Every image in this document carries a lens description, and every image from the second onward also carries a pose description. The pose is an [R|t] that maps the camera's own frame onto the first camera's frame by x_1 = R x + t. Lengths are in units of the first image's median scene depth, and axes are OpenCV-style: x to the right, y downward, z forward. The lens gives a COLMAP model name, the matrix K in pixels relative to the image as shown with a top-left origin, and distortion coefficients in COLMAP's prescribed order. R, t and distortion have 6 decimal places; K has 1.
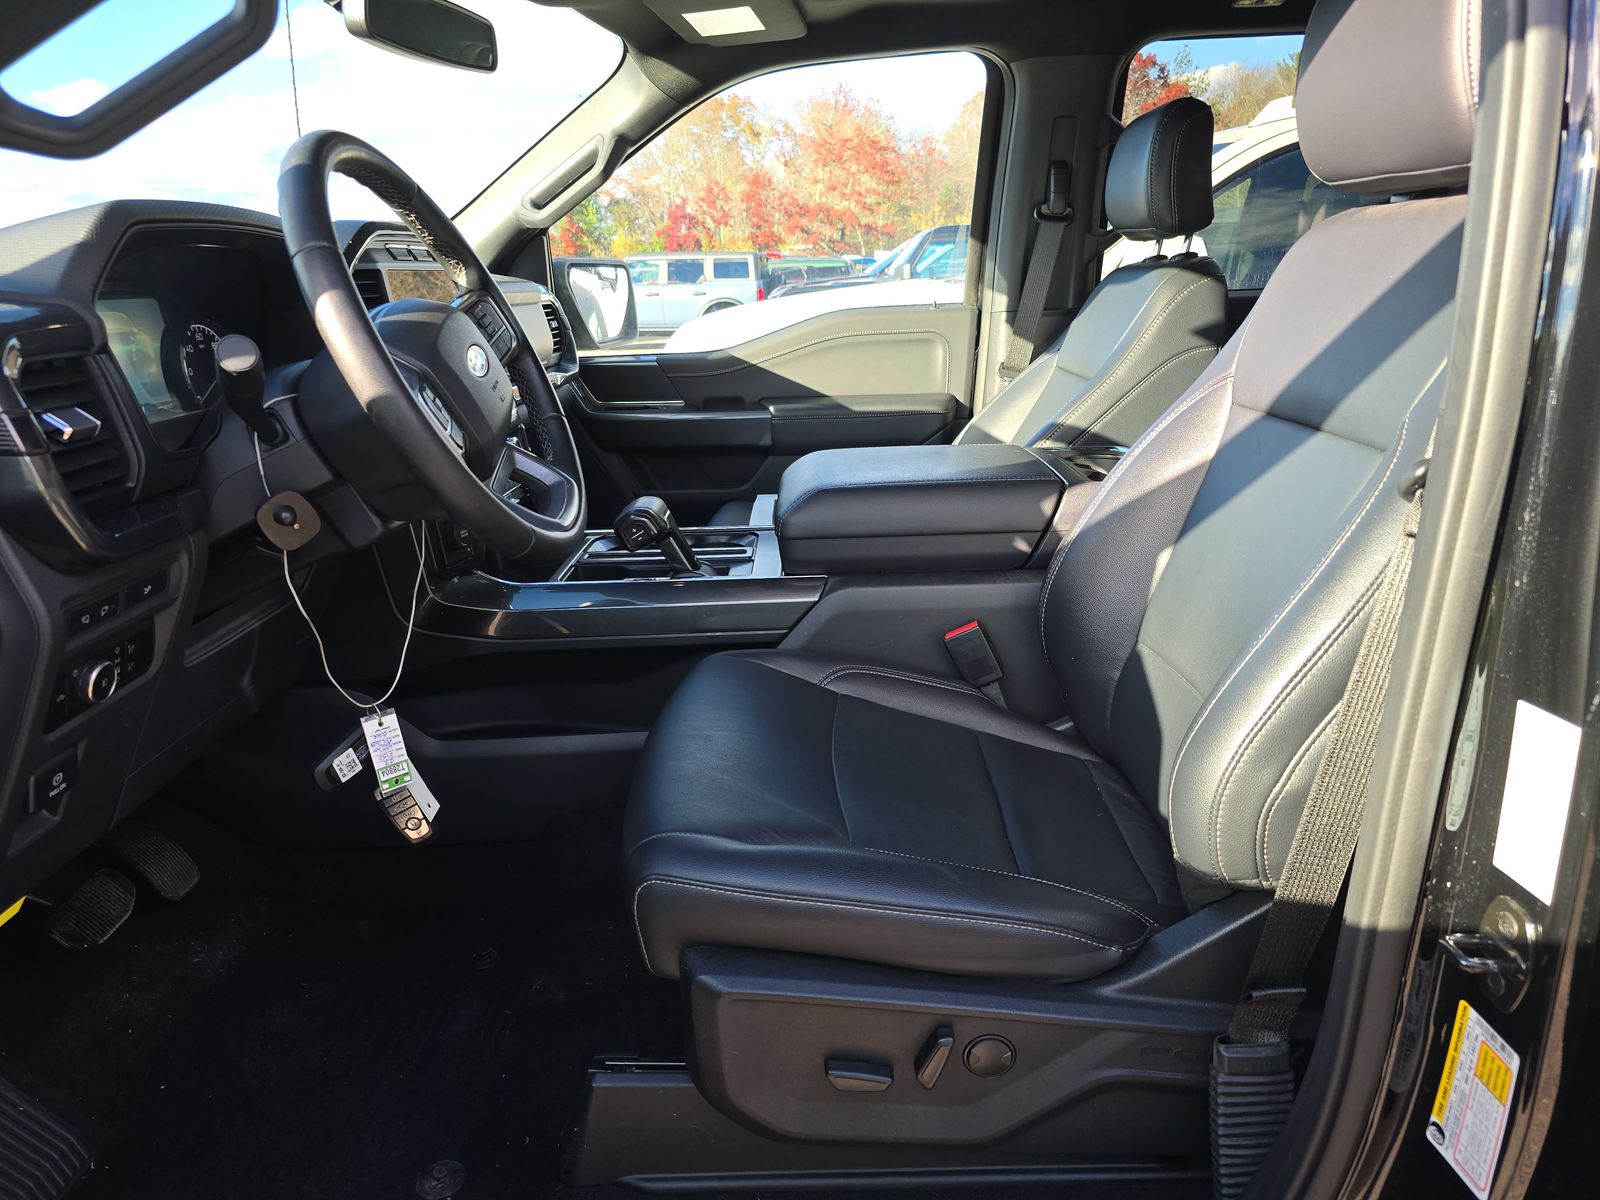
lens RADIAL K [[1078.7, 0, 800.0], [0, 1078.7, 600.0], [0, 0, 1]] dist [0.056726, -0.050553]
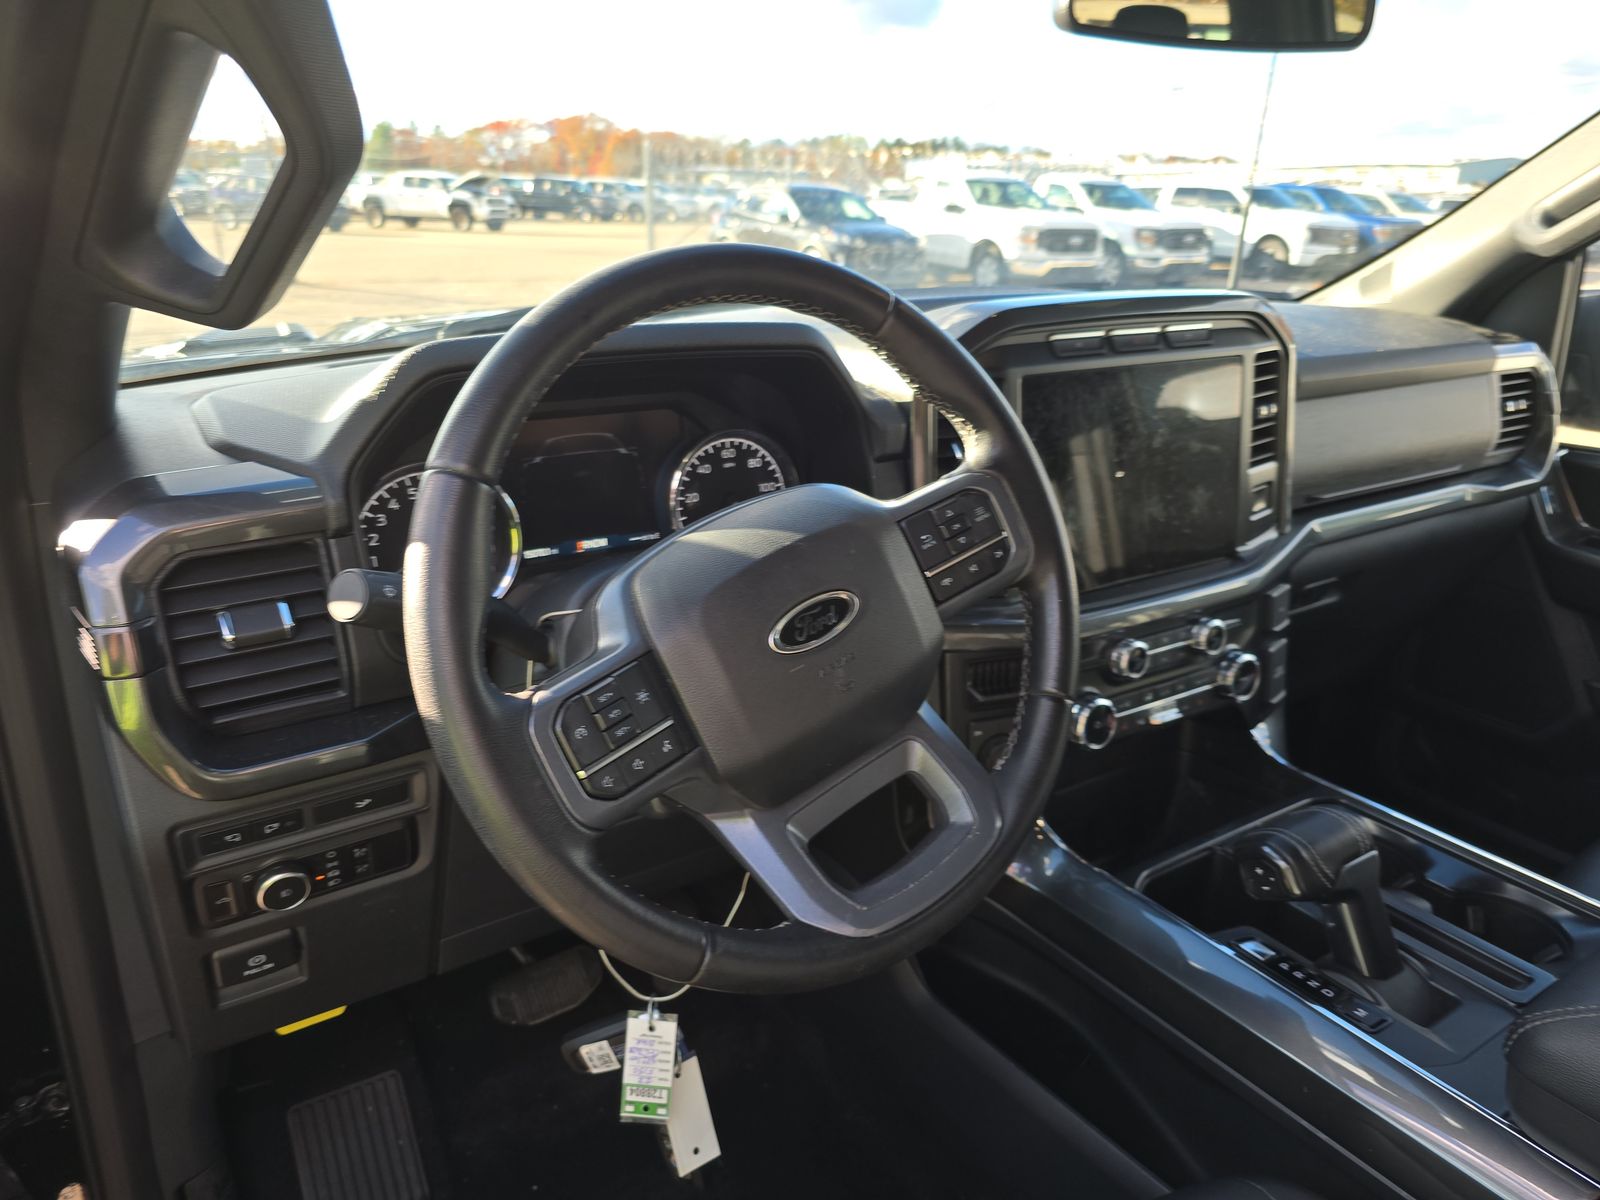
lens RADIAL K [[1078.7, 0, 800.0], [0, 1078.7, 600.0], [0, 0, 1]] dist [0.056726, -0.050553]
pose [[0.553446, 0.312085, -0.772205, 0.150270], [-0.264307, 0.945032, 0.192501, -0.332271], [0.789835, 0.097560, 0.605510, 0.610182]]
